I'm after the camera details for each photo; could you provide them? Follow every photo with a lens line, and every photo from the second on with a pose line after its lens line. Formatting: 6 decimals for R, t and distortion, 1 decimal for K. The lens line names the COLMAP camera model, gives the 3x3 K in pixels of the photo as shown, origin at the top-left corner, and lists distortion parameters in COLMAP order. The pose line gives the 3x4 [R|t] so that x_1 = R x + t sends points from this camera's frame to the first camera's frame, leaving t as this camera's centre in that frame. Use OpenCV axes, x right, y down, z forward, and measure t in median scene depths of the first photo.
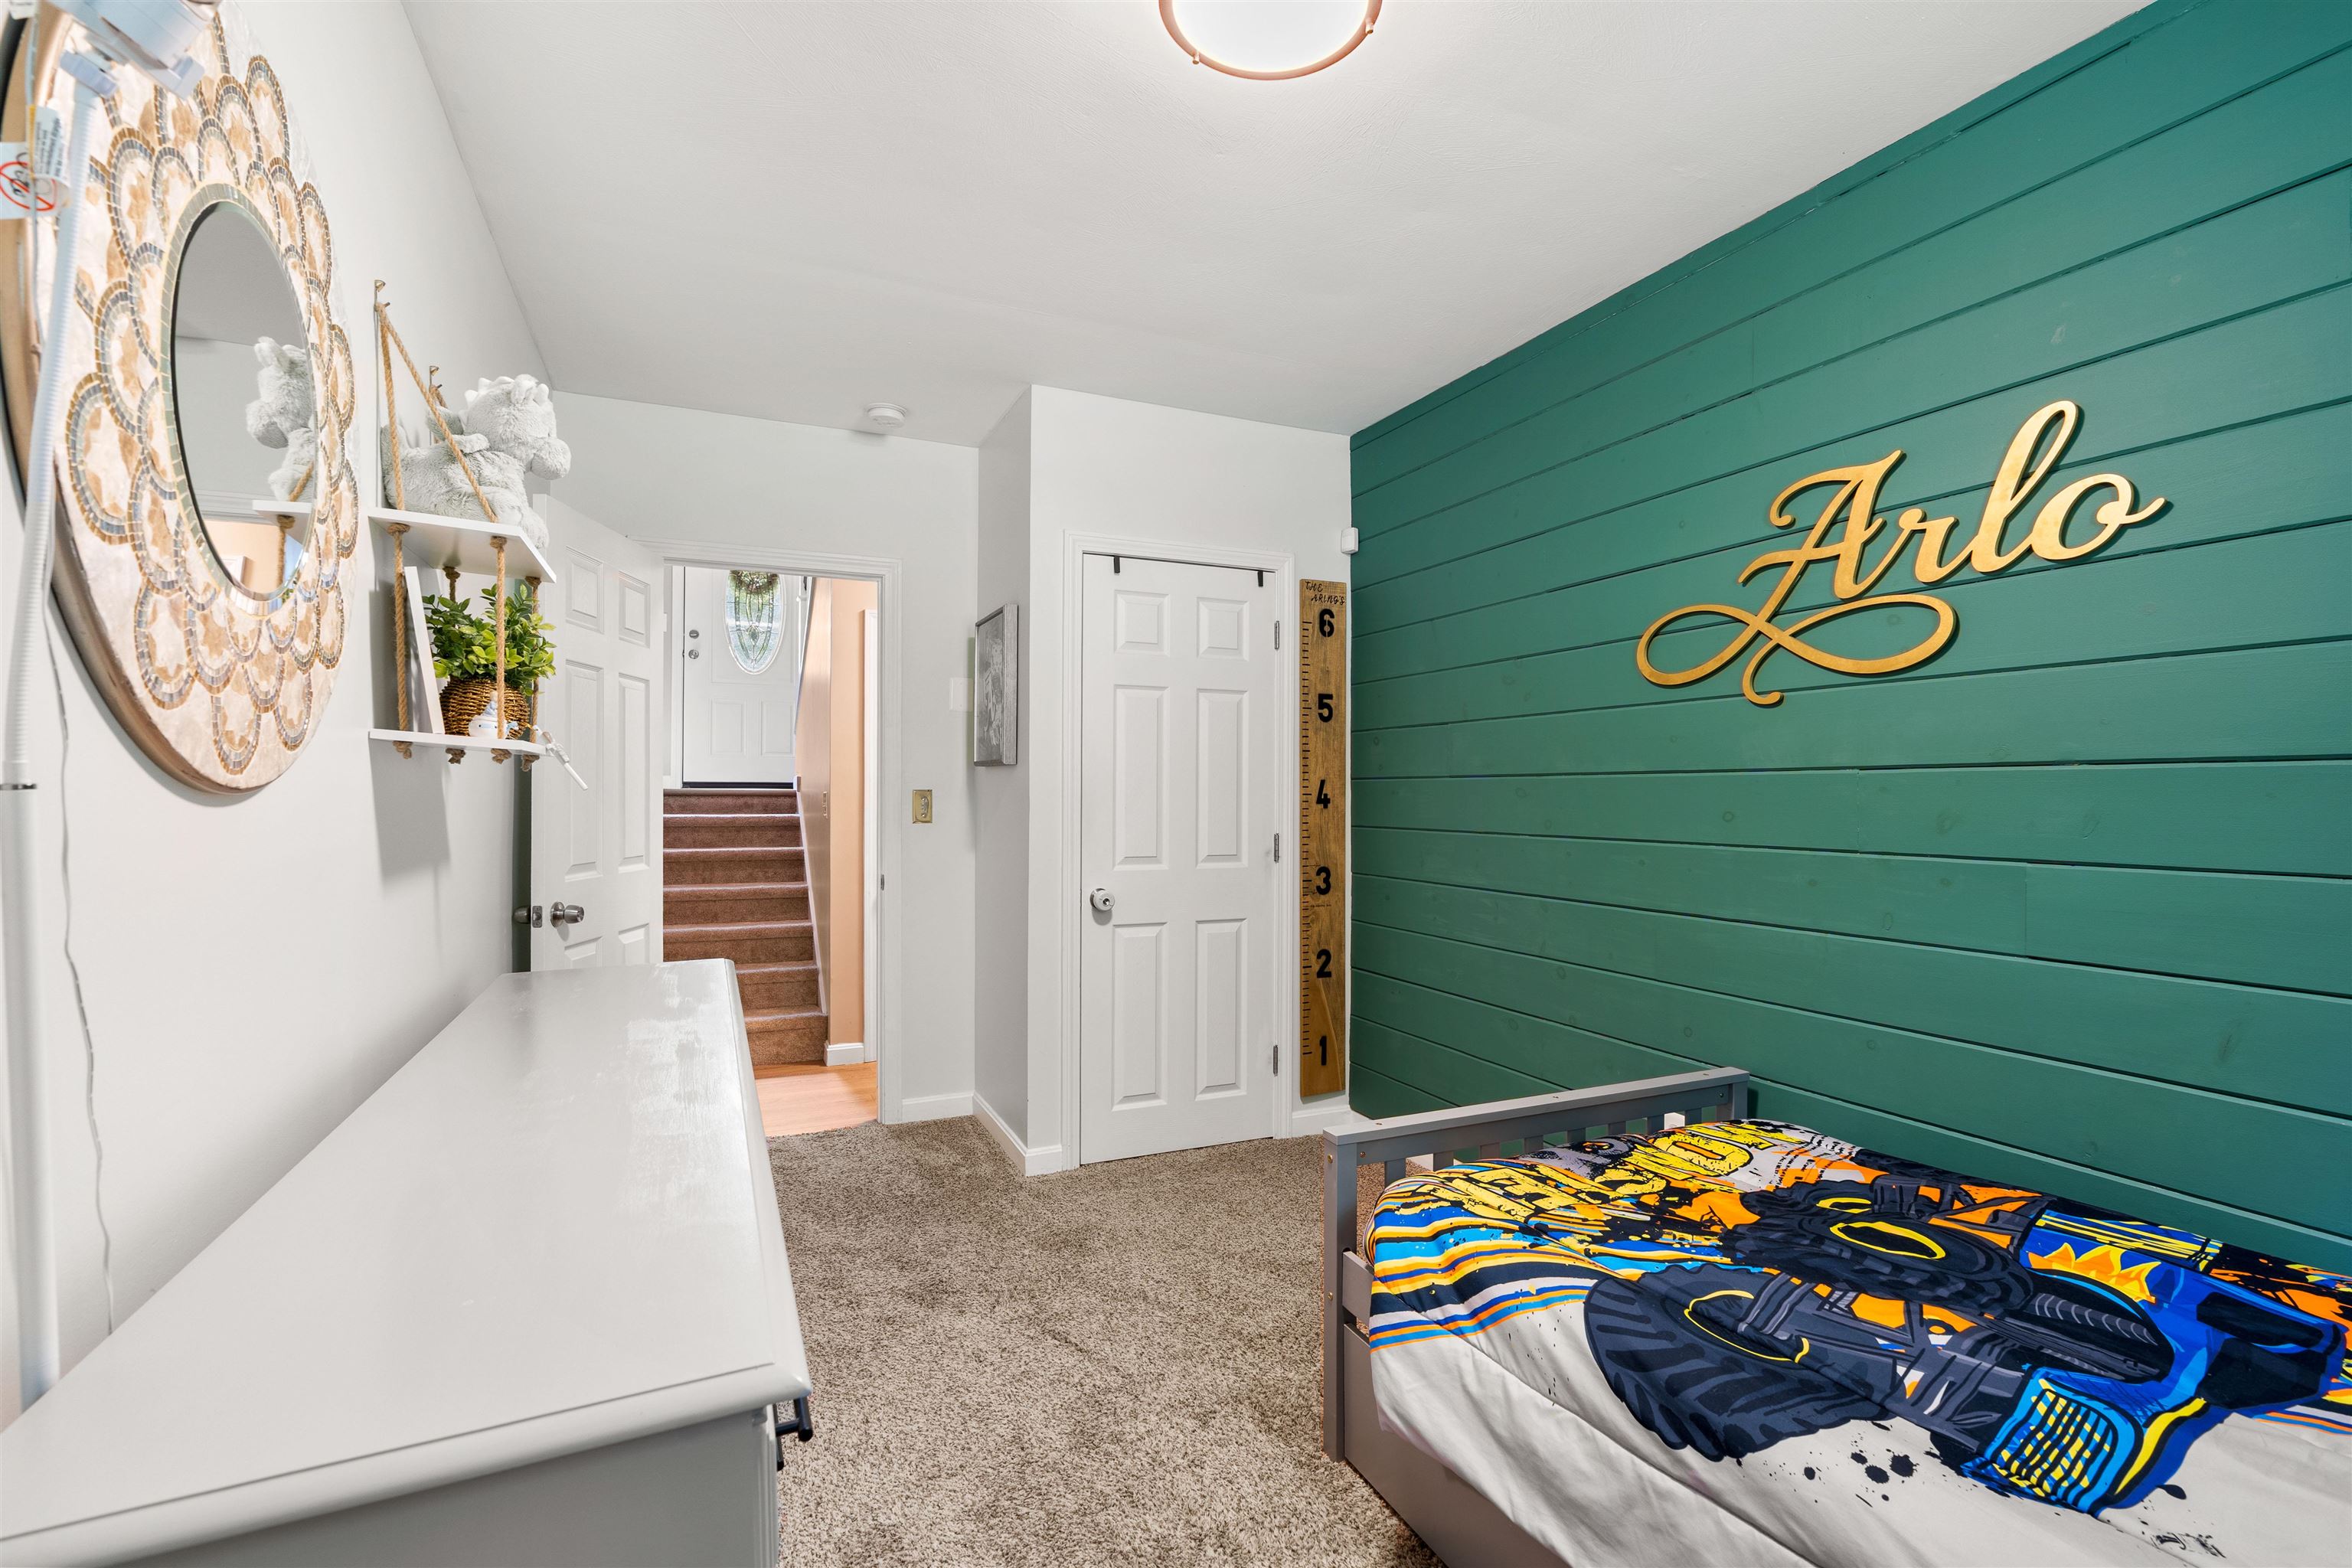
lens RADIAL K [[1072.3, 0, 1176.0], [0, 1072.3, 784.0], [0, 0, 1]] dist [-0.000252, -0.000083]
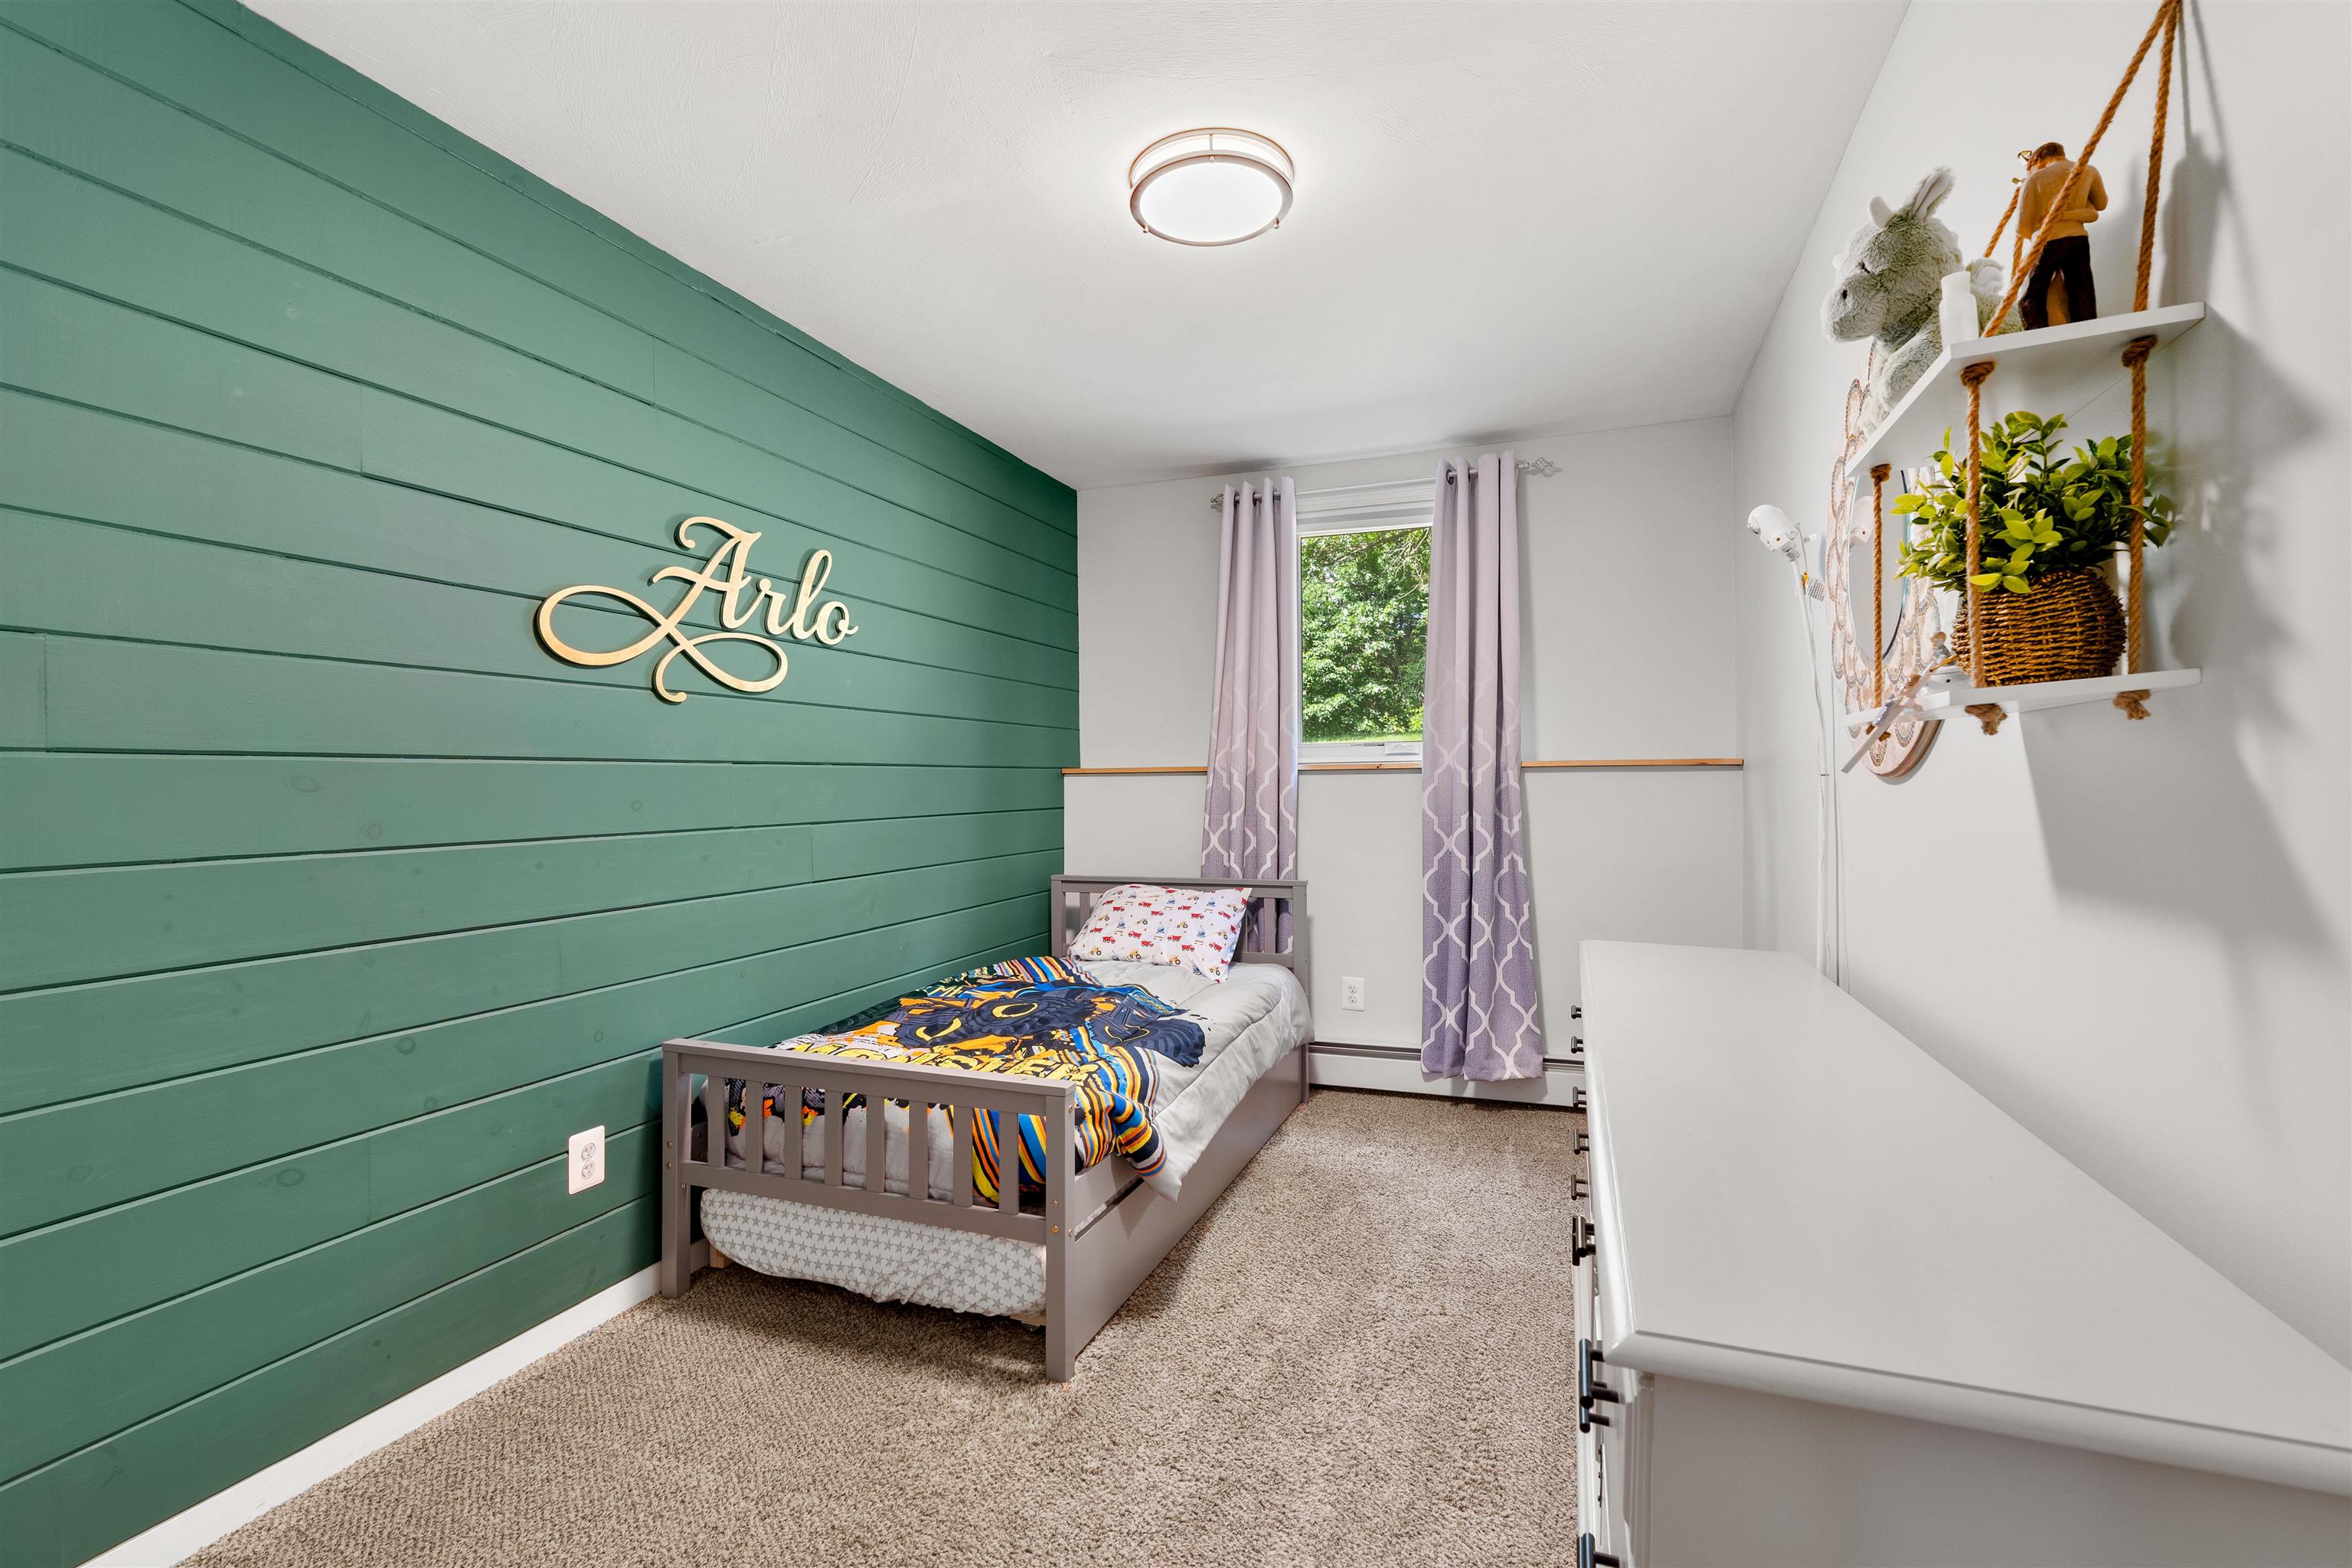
lens RADIAL K [[1072.3, 0, 1176.0], [0, 1072.3, 784.0], [0, 0, 1]] dist [-0.000252, -0.000083]
pose [[-0.719820, -0.003909, 0.694150, -0.640654], [-0.004186, 0.999990, 0.001290, 0.006834], [-0.694148, -0.001977, -0.719829, 1.559433]]
